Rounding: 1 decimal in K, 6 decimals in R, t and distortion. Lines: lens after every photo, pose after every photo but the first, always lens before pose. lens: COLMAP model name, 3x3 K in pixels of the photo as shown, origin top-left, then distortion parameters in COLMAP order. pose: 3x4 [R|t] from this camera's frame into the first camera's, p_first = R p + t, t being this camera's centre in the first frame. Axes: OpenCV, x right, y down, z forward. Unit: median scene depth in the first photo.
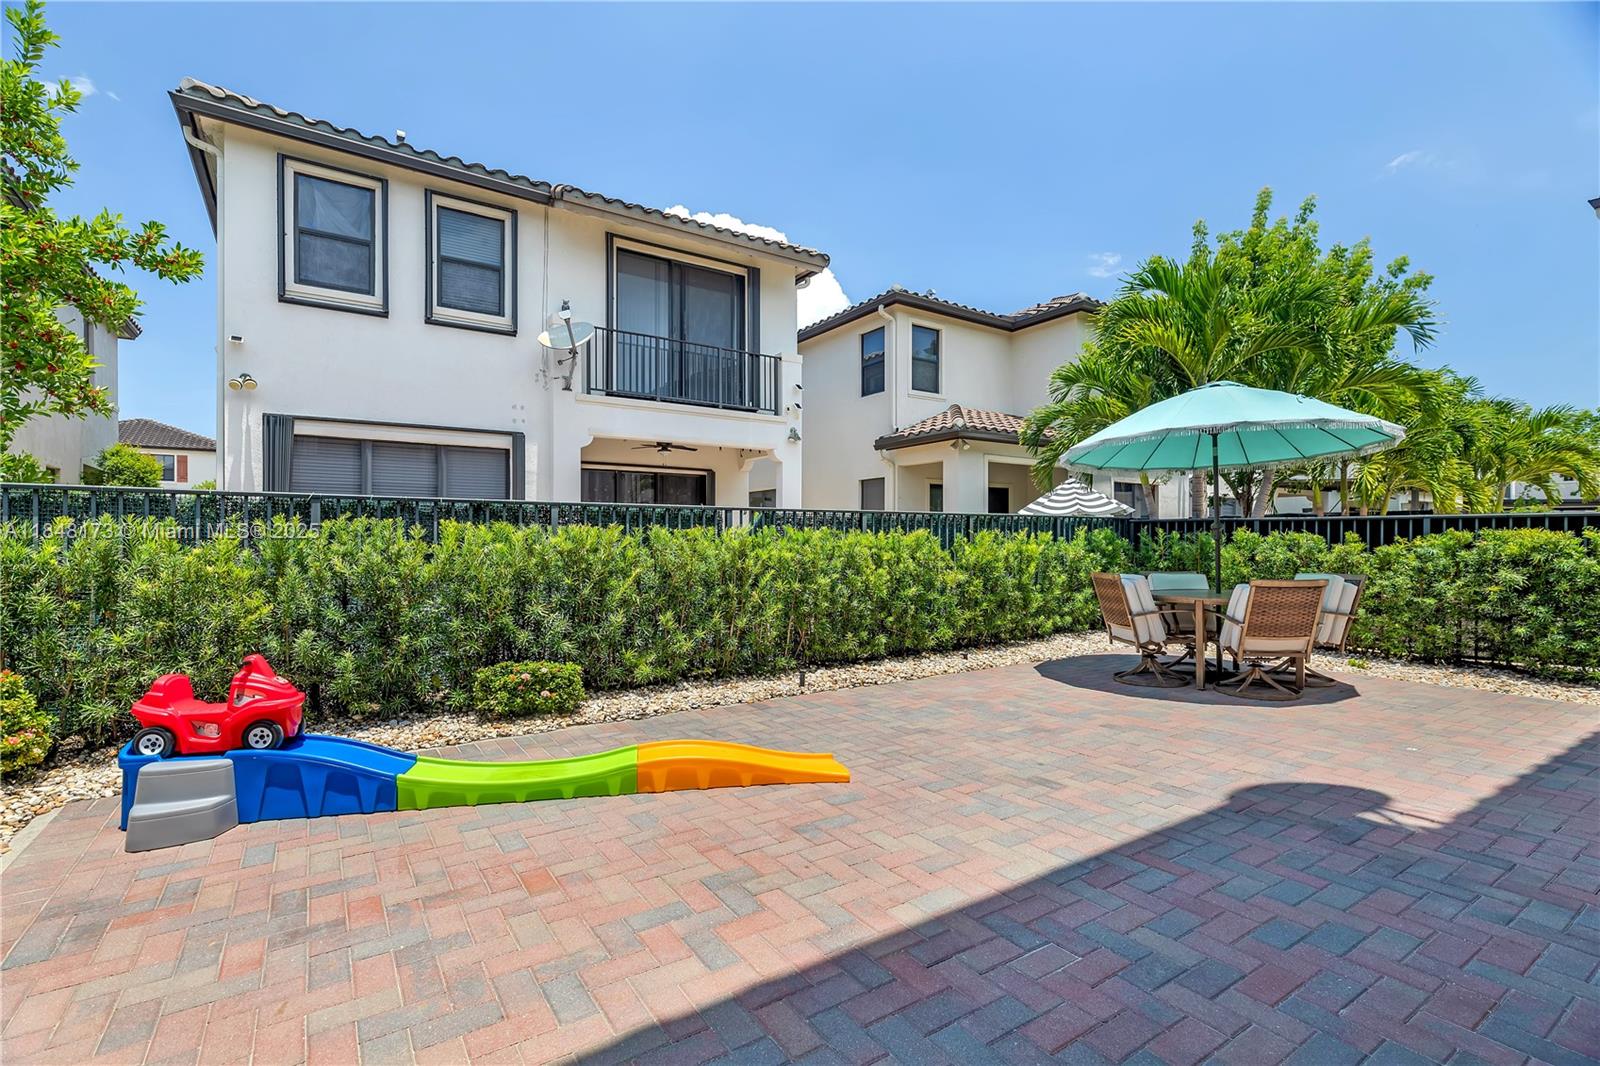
lens RADIAL K [[734.1, 0, 767.5], [0, 734.1, 530.4], [0, 0, 1]] dist [0.004878, 0.000666]
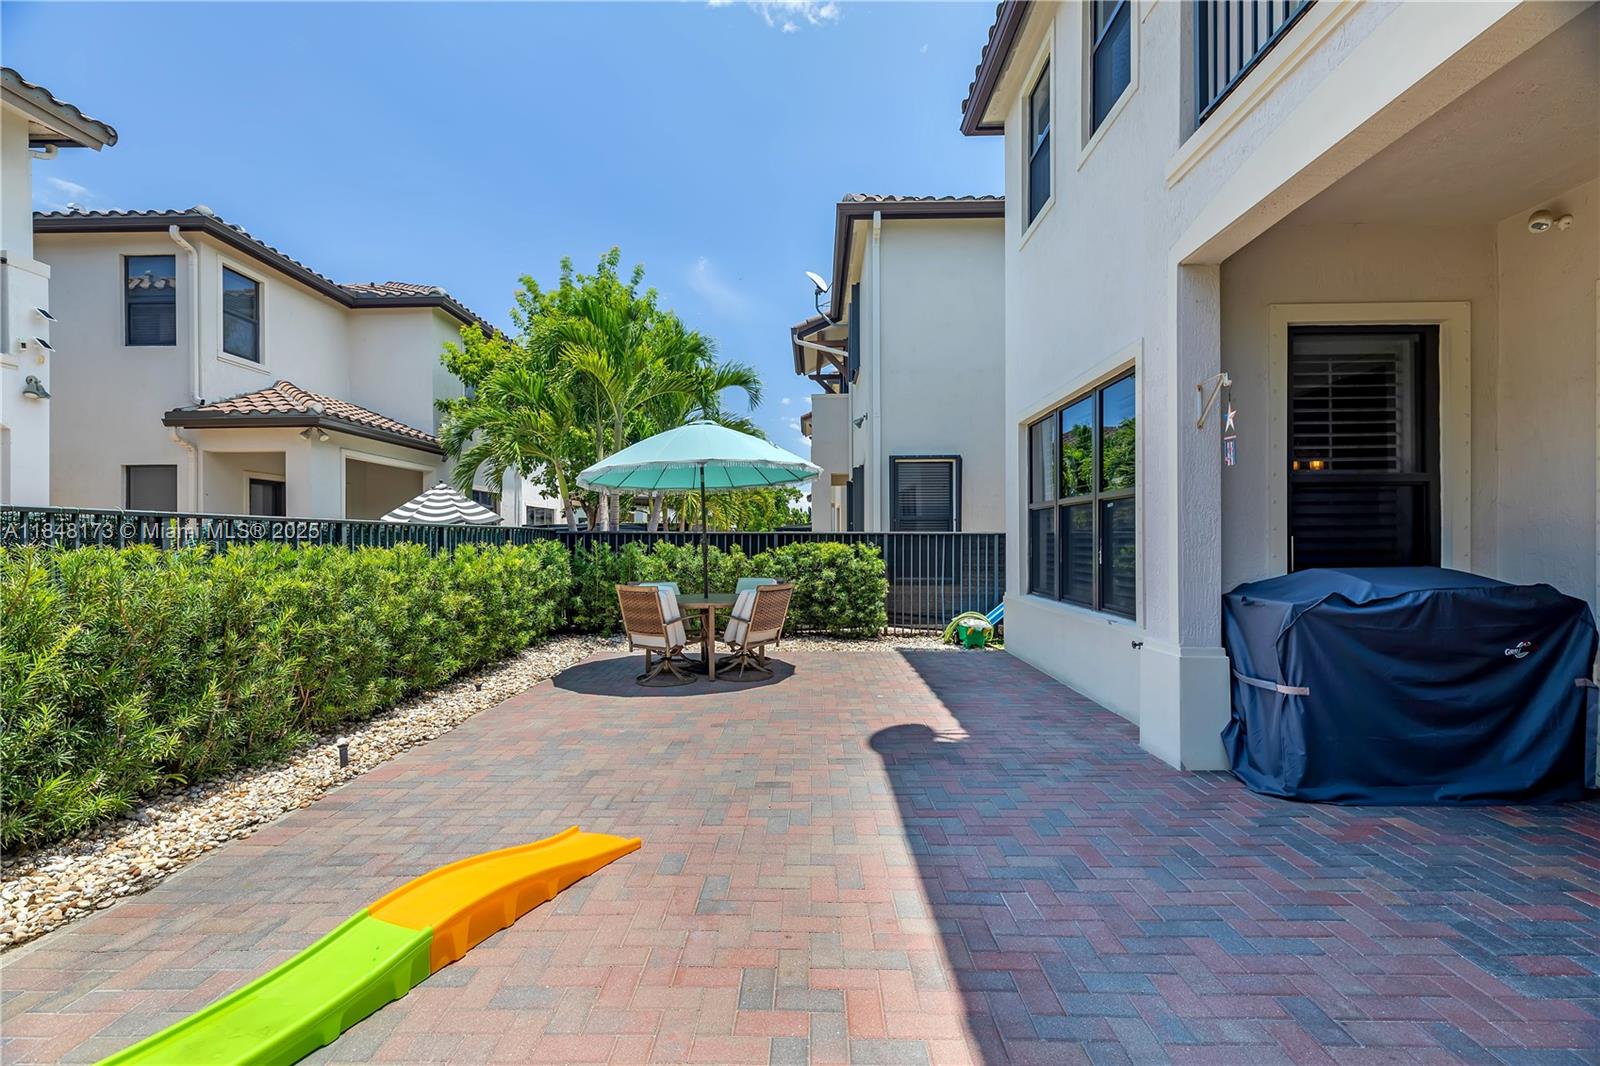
lens RADIAL K [[742.7, 0, 800.0], [0, 742.7, 533.0], [0, 0, 1]] dist [0.007157, 0.000285]
pose [[0.549386, 0.005935, 0.835548, -0.308441], [-0.006660, 0.999974, -0.002724, -0.017452], [-0.835542, -0.004068, 0.549411, 0.209004]]
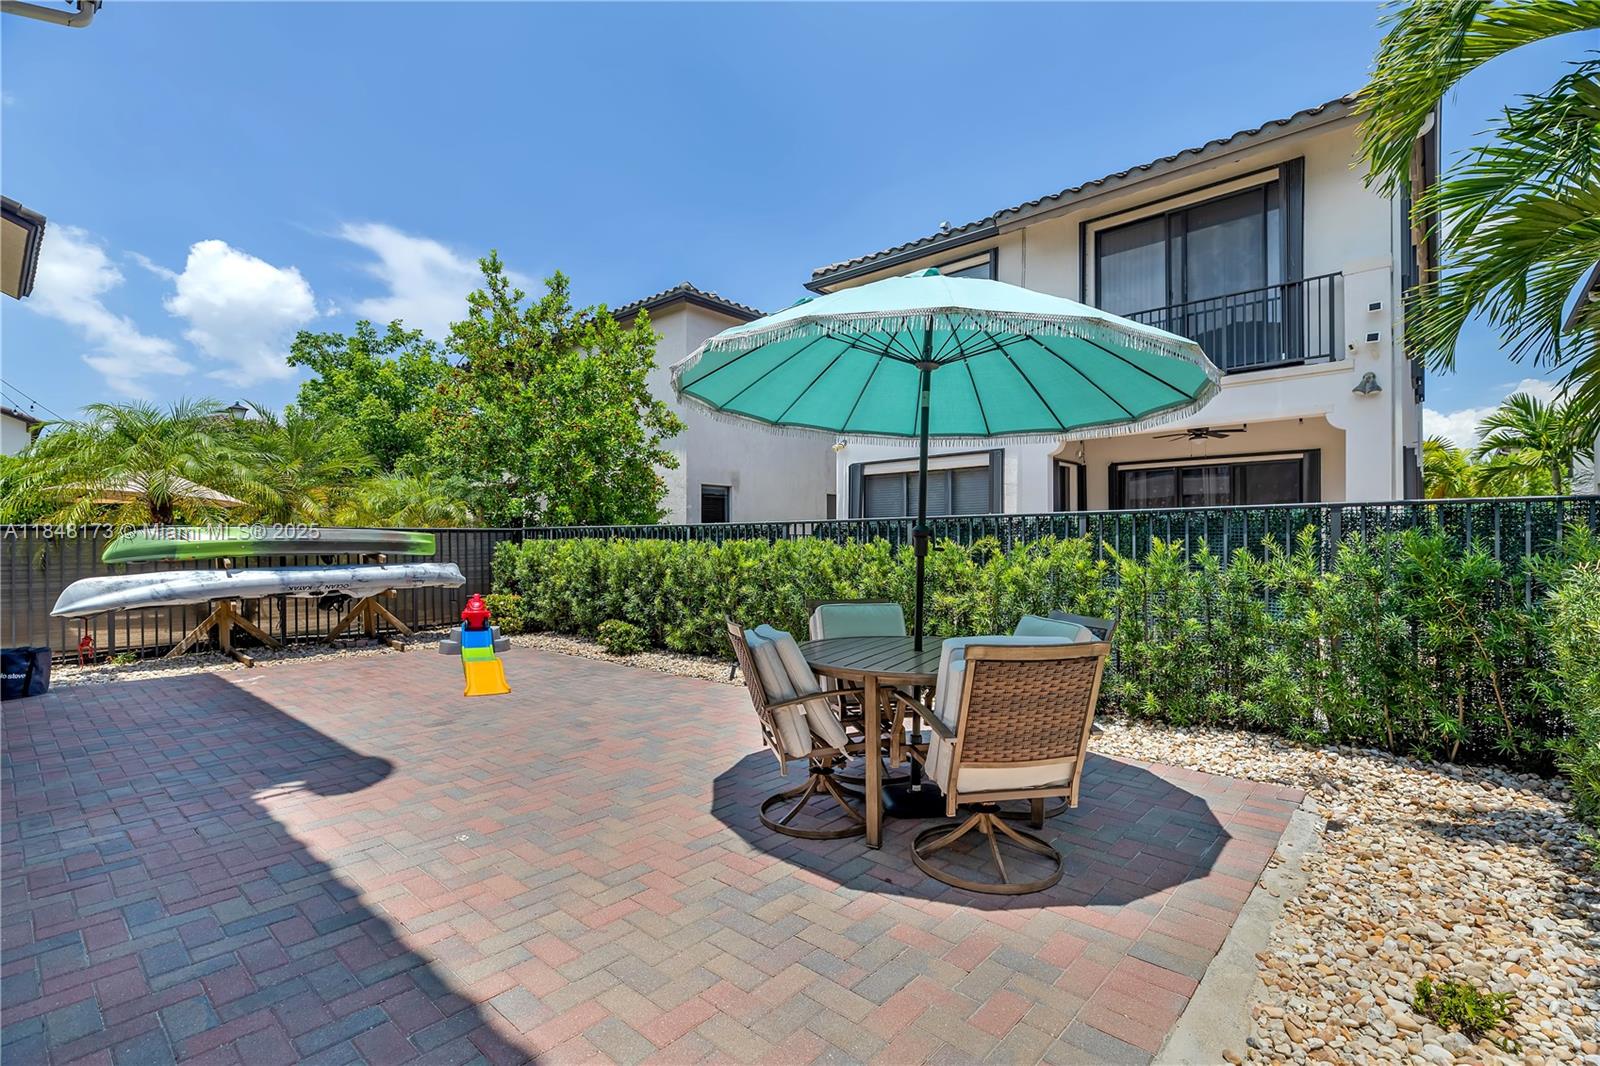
lens RADIAL K [[711.3, 0, 781.0], [0, 711.3, 536.9], [0, 0, 1]] dist [-0.001095, -0.000063]
pose [[0.264001, -0.011702, -0.964451, 1.100953], [0.015712, 0.999846, -0.007831, 0.001020], [0.964394, -0.013086, 0.264145, 0.746512]]
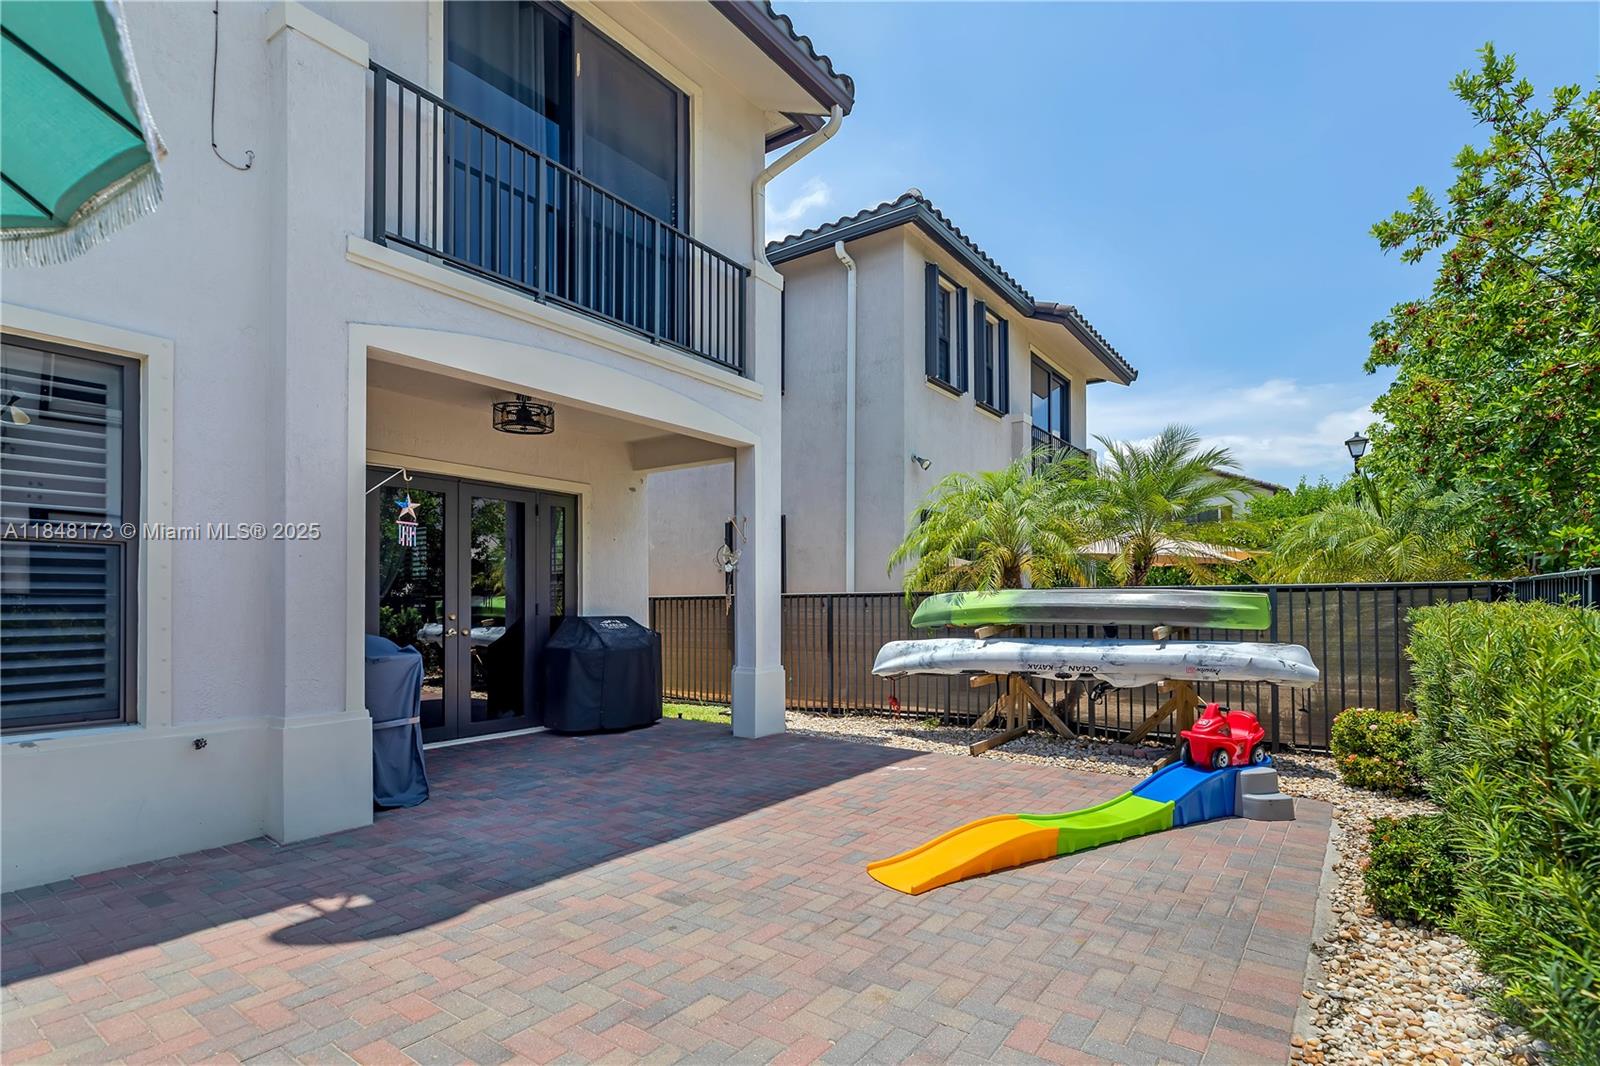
lens RADIAL K [[781.7, 0, 792.6], [0, 781.7, 591.5], [0, 0, 1]] dist [0.004195, 0.001862]
pose [[-0.926135, -0.006327, -0.377138, 0.359351], [0.004637, 0.999593, -0.028157, -0.007279], [0.377163, -0.027826, -0.925729, 1.151387]]
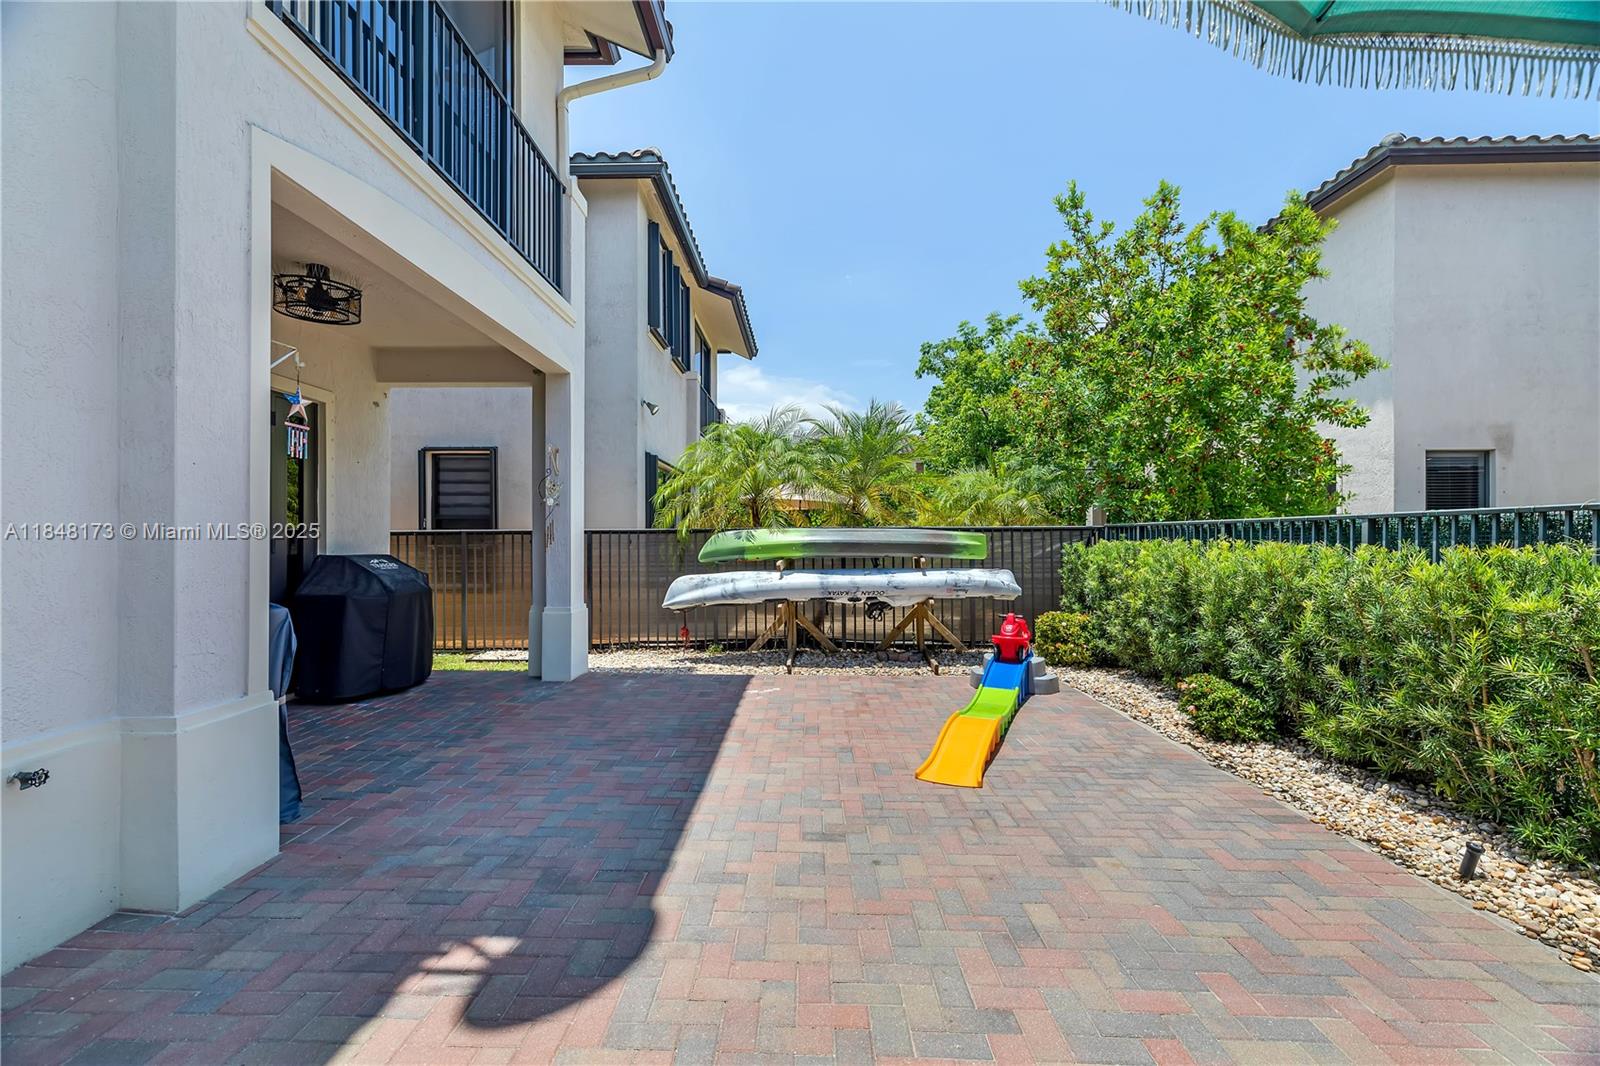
lens RADIAL K [[710.4, 0, 800.0], [0, 710.4, 533.0], [0, 0, 1]] dist [0.009925, 0.000090]
pose [[-0.548362, -0.010984, -0.836169, 0.661662], [0.009746, 0.999762, -0.019525, -0.009037], [0.836184, -0.018856, -0.548125, 0.854529]]
